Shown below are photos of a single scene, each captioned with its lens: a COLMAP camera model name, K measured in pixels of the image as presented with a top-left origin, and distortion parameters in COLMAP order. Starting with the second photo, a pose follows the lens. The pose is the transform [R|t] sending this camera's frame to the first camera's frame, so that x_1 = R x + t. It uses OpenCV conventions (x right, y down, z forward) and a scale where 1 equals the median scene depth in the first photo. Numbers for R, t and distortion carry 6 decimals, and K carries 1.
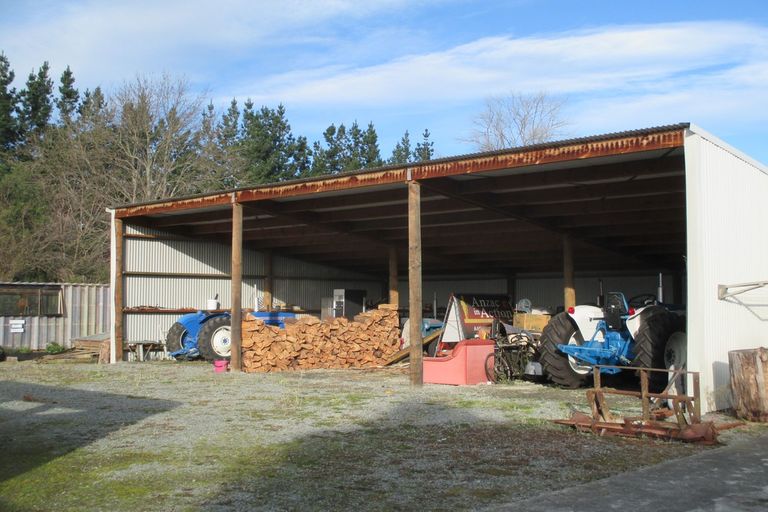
lens RADIAL K [[938.1, 0, 384.0], [0, 938.1, 256.0], [0, 0, 1]] dist [-0.072099, 0.005537]
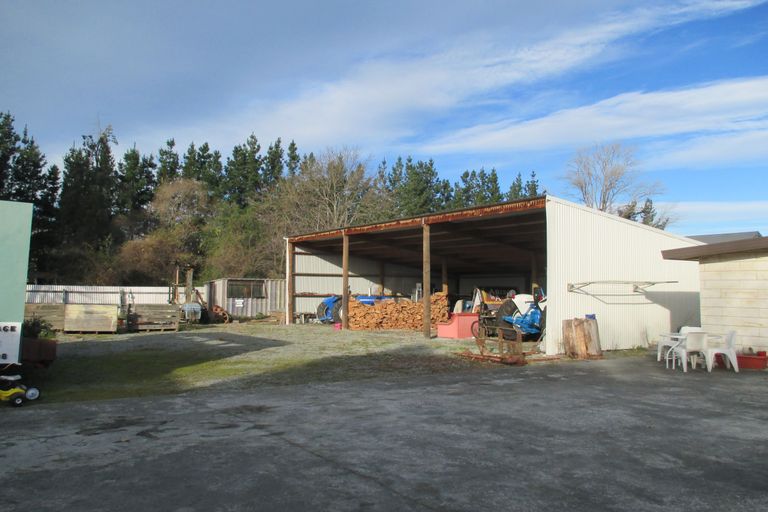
lens RADIAL K [[671.6, 0, 384.0], [0, 671.6, 256.0], [0, 0, 1]] dist [-0.004450, -0.000304]
pose [[0.973859, -0.004488, -0.227108, 0.164015], [0.004319, 0.999990, -0.001243, -0.011926], [0.227111, 0.000230, 0.973869, -0.184657]]
